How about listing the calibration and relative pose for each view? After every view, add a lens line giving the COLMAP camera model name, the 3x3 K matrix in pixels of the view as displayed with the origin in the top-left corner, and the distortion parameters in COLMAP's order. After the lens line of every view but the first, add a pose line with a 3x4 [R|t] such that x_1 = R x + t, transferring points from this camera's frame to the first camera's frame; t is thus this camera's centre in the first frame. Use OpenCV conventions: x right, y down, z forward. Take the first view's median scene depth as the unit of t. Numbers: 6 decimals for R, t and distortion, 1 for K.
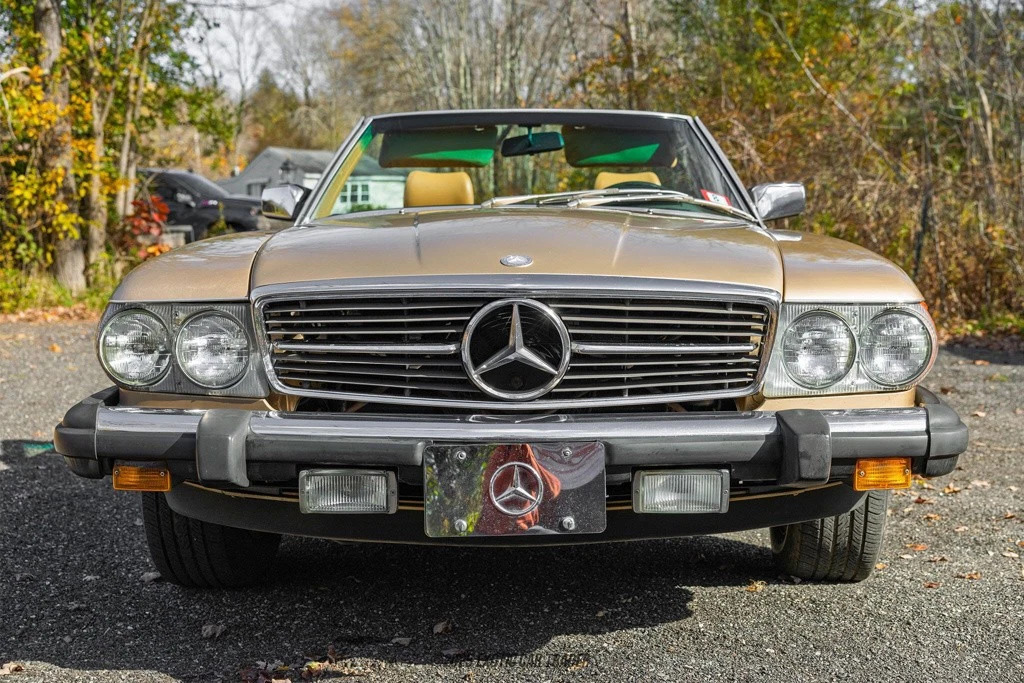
lens RADIAL K [[1249.7, 0, 547.7], [0, 1249.7, 394.9], [0, 0, 1]] dist [0.005840, 0.002903]
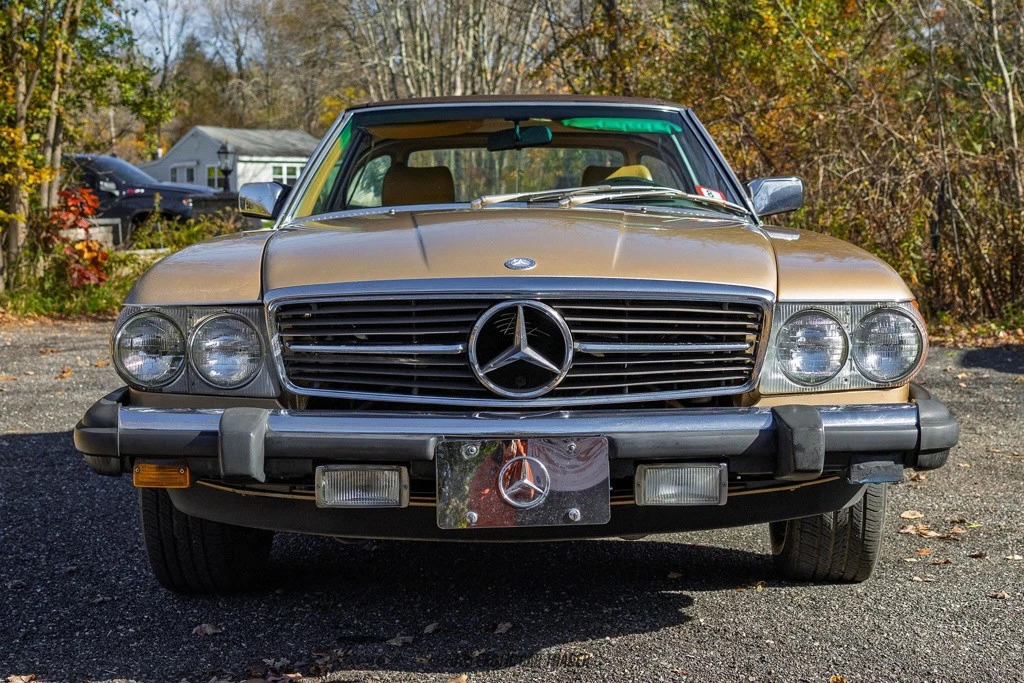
lens RADIAL K [[1447.9, 0, 528.2], [0, 1447.9, 340.2], [0, 0, 1]] dist [0.036888, 0.048226]
pose [[0.999948, -0.006220, 0.008057, -0.027841], [0.006591, 0.998879, -0.046866, 0.012350], [-0.007756, 0.046917, 0.998869, -0.196088]]
